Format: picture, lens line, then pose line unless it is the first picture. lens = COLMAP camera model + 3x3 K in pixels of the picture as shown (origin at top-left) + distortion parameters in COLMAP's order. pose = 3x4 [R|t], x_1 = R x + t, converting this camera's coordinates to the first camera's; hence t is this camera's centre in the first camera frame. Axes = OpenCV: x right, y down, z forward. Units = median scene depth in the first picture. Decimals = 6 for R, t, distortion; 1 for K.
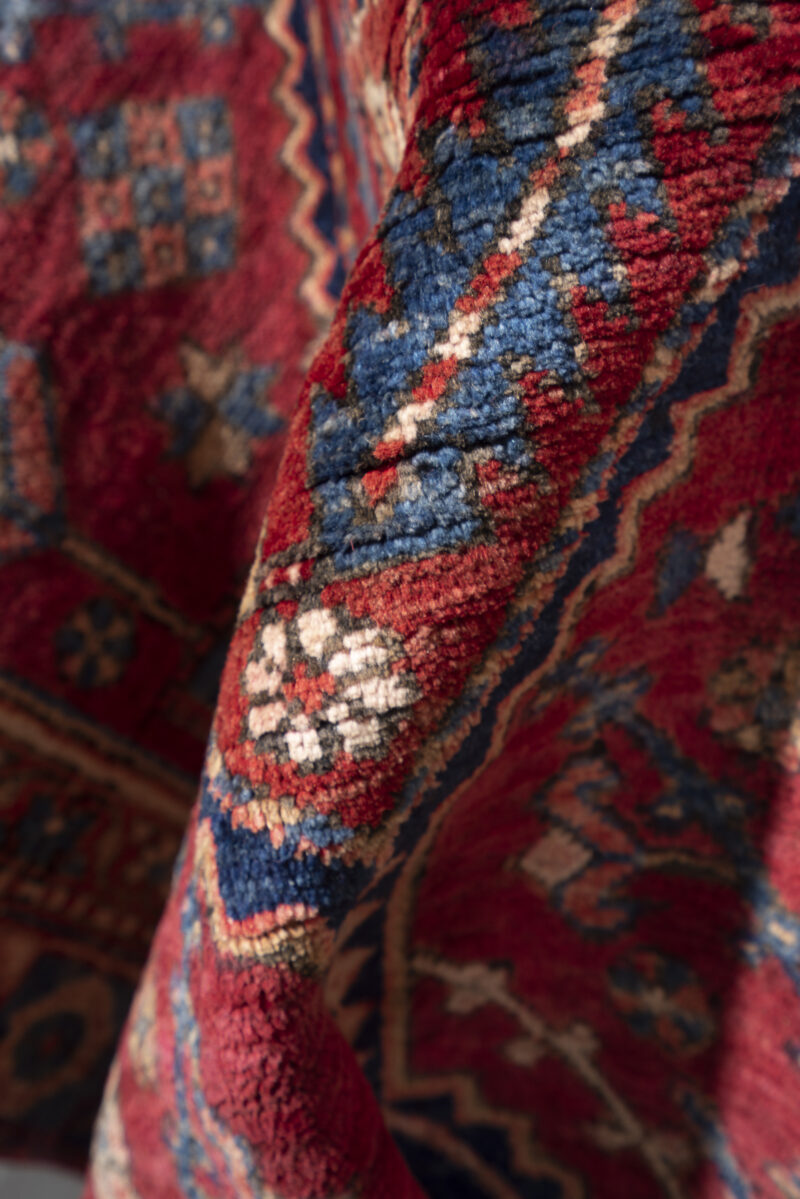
lens RADIAL K [[1199.5, 0, 400.0], [0, 1199.5, 599.5], [0, 0, 1]] dist [0.014225, 0.018174]
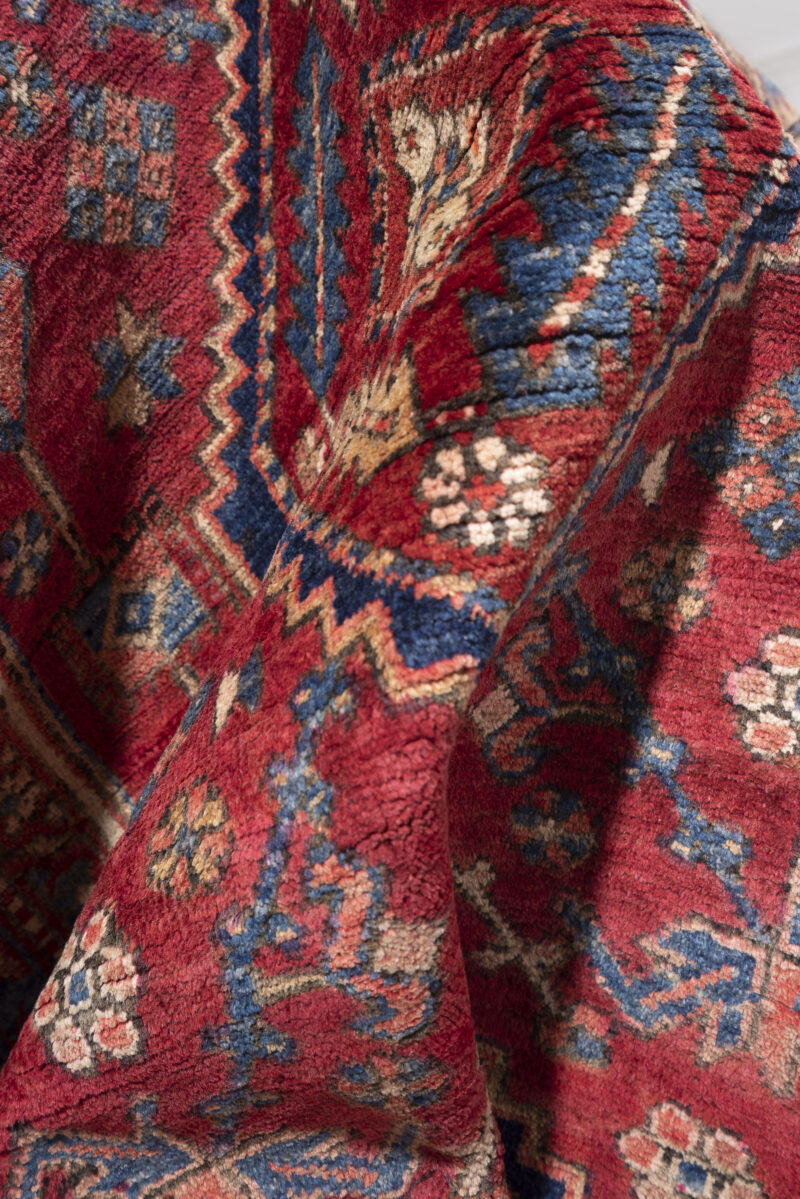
lens RADIAL K [[1180.2, 0, 400.0], [0, 1180.2, 599.5], [0, 0, 1]] dist [0.020998, -0.001088]
pose [[0.886157, 0.081018, 0.456248, -0.772736], [-0.017576, 0.989765, -0.141621, 0.390419], [-0.463052, 0.117479, 0.878511, -0.119216]]
